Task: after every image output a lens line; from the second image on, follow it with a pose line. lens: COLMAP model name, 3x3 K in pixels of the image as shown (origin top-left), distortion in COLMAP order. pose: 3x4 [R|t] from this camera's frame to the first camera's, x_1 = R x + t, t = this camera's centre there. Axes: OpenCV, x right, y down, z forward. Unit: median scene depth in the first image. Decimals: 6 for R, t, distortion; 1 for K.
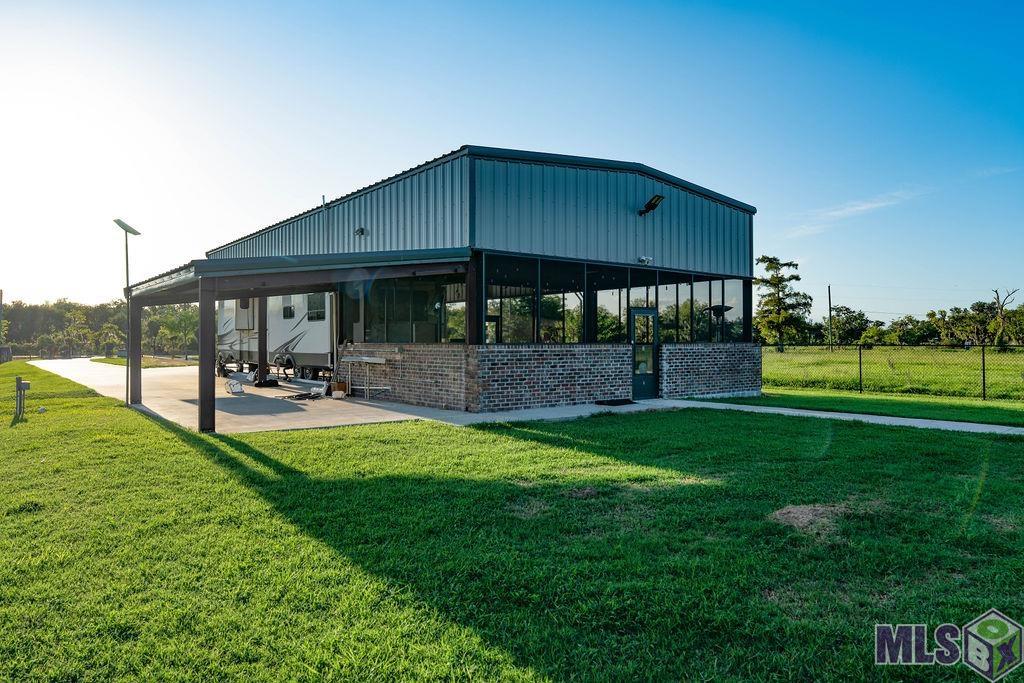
lens RADIAL K [[646.4, 0, 510.5], [0, 646.4, 339.3], [0, 0, 1]] dist [-0.007138, 0.000622]
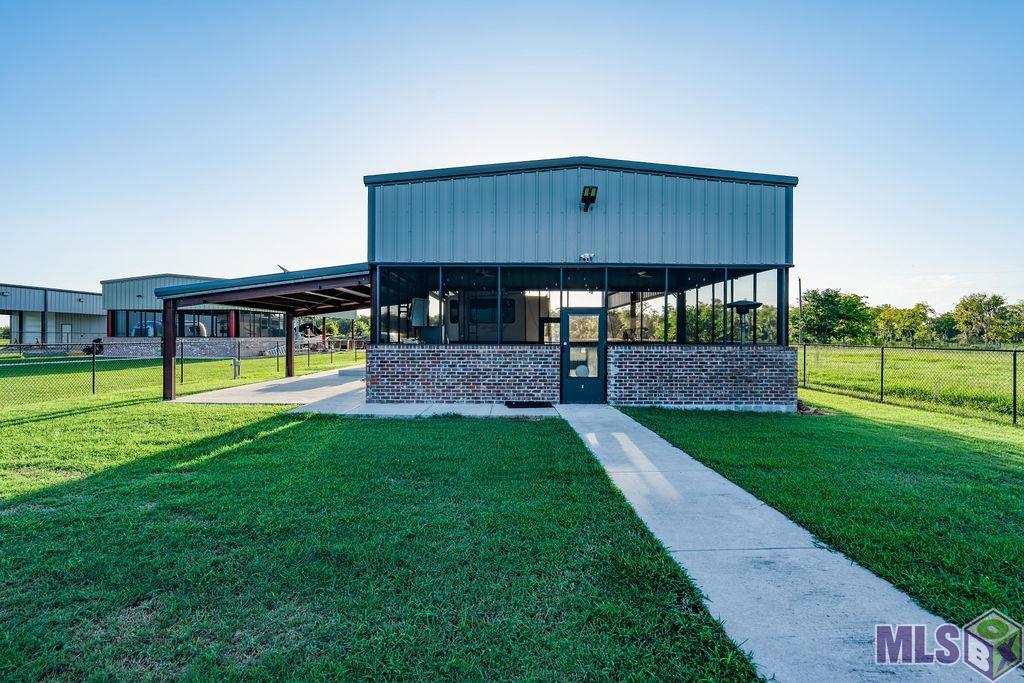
lens RADIAL K [[453.1, 0, 512.0], [0, 453.1, 343.4], [0, 0, 1]] dist [-0.002244, 0.000412]
pose [[0.799613, 0.006305, -0.600483, 0.552007], [-0.002805, 0.999973, 0.006763, -0.000403], [0.600509, -0.003724, 0.799609, 0.424573]]
